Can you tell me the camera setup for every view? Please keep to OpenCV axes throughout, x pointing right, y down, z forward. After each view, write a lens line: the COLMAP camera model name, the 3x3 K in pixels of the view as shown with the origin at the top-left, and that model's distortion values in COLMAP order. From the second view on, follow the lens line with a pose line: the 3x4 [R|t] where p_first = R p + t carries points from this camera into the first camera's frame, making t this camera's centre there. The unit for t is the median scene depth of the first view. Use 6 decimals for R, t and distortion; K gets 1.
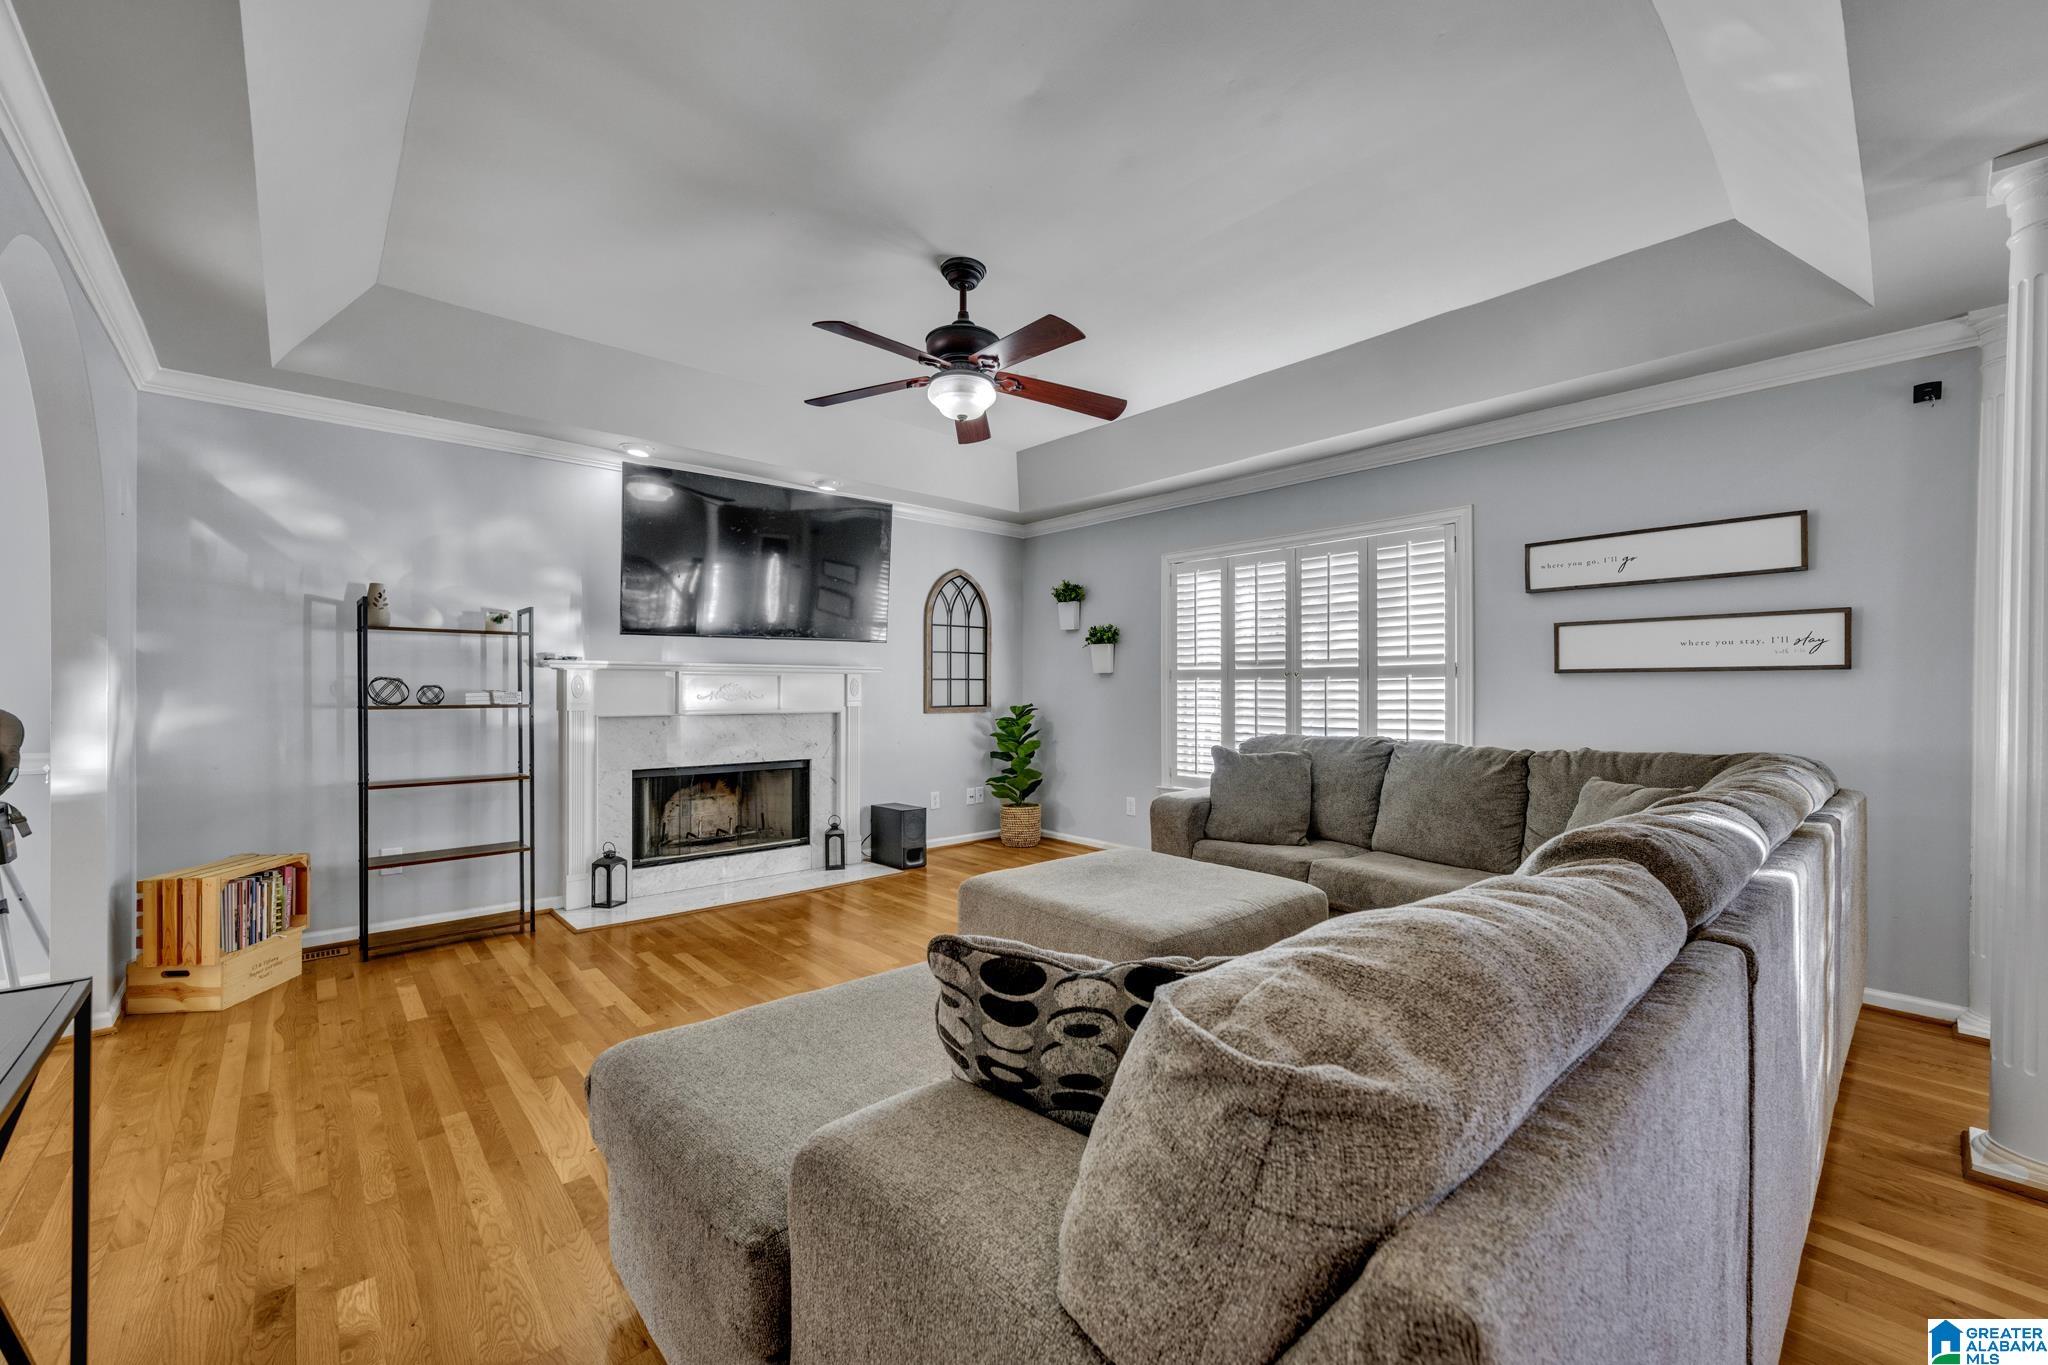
lens RADIAL K [[811.4, 0, 1024.4], [0, 811.4, 694.2], [0, 0, 1]] dist [0.003508, 0.000104]
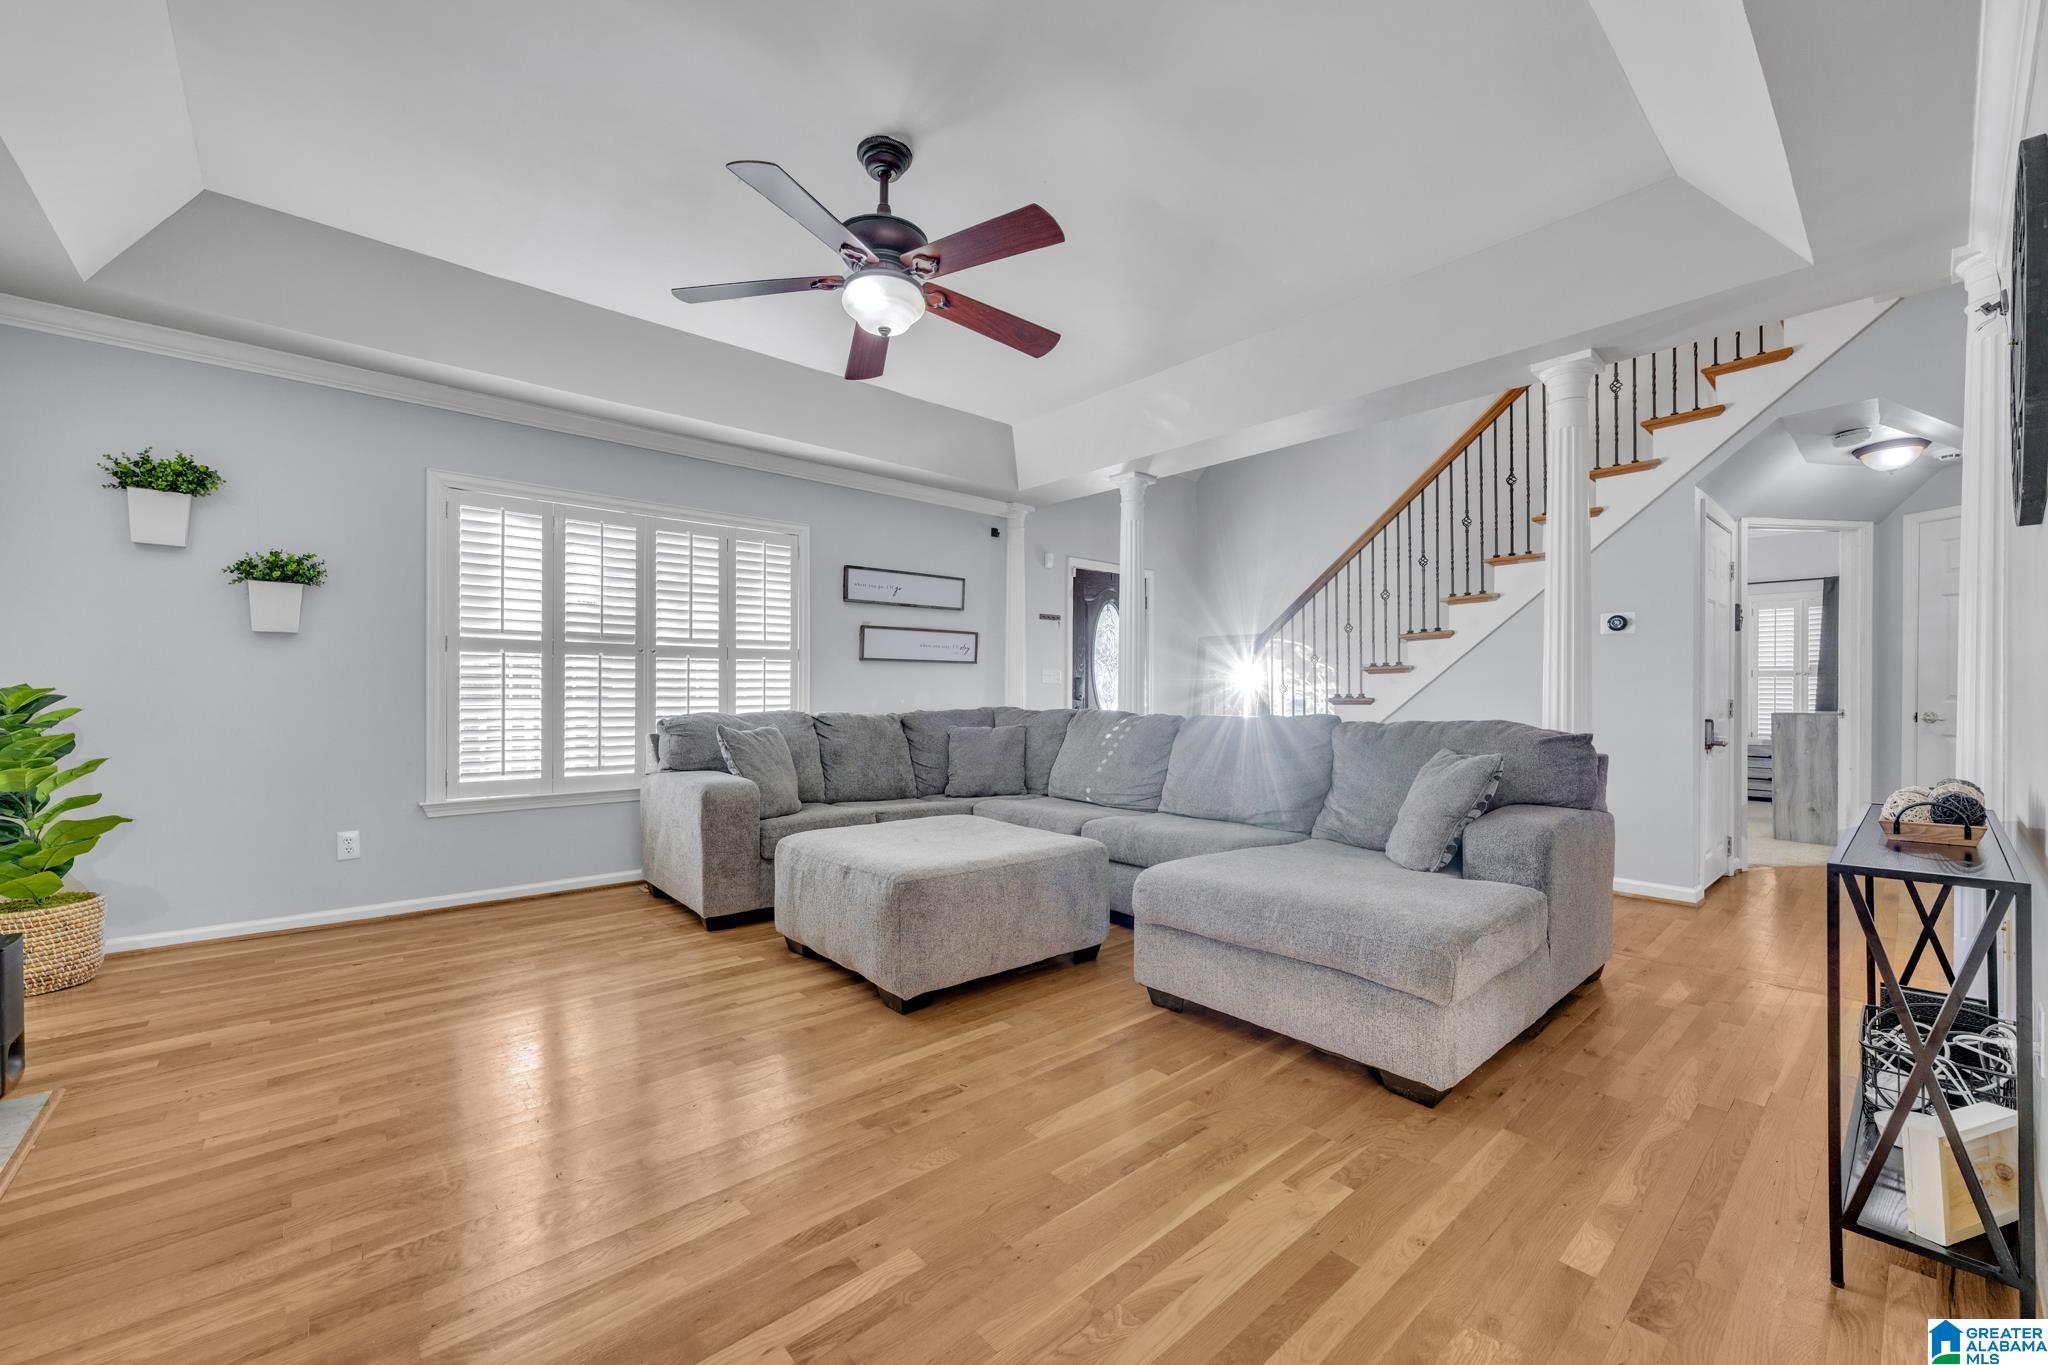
lens RADIAL K [[811.4, 0, 1023.6], [0, 811.4, 687.8], [0, 0, 1]] dist [0.003508, 0.000104]
pose [[0.012545, -0.000763, 0.999921, -0.608341], [-0.002655, 0.999996, 0.000796, 0.016087], [-0.999918, -0.002665, 0.012543, 0.559445]]
